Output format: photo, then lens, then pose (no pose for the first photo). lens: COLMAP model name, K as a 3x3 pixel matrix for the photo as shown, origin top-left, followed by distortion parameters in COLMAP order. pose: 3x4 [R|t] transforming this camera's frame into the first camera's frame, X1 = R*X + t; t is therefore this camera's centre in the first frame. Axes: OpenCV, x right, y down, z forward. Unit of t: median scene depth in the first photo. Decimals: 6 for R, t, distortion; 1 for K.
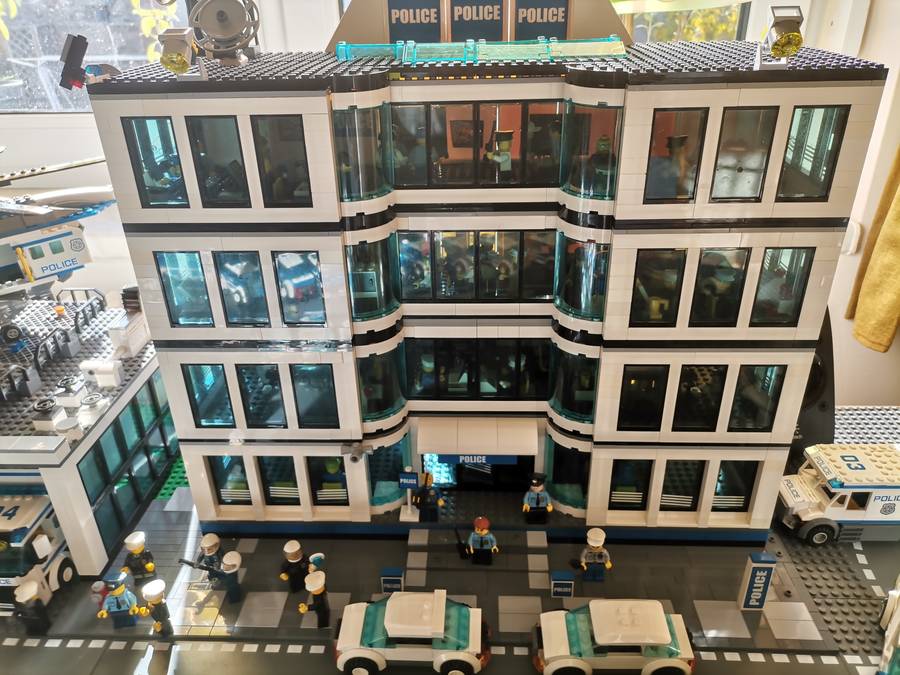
lens RADIAL K [[677.2, 0, 451.1], [0, 677.2, 332.6], [0, 0, 1]] dist [0.013231, 0.003314]
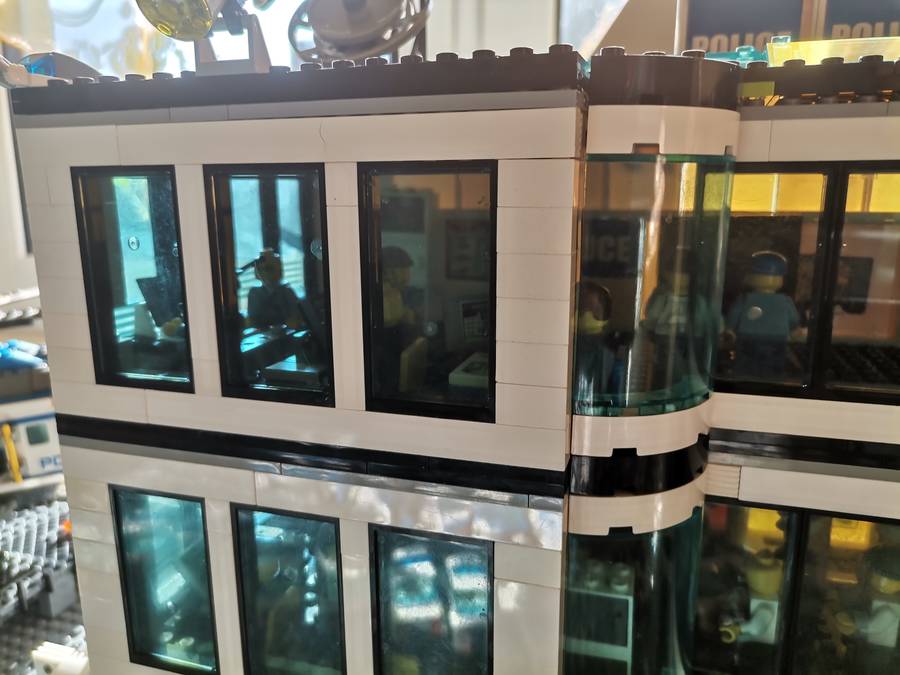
lens RADIAL K [[677.2, 0, 451.2], [0, 677.2, 336.2], [0, 0, 1]] dist [0.013231, 0.003314]
pose [[0.967526, 0.070904, -0.242623, -0.140814], [-0.131146, 0.961363, -0.242035, -0.137322], [0.216088, 0.265994, 0.939443, 0.639946]]
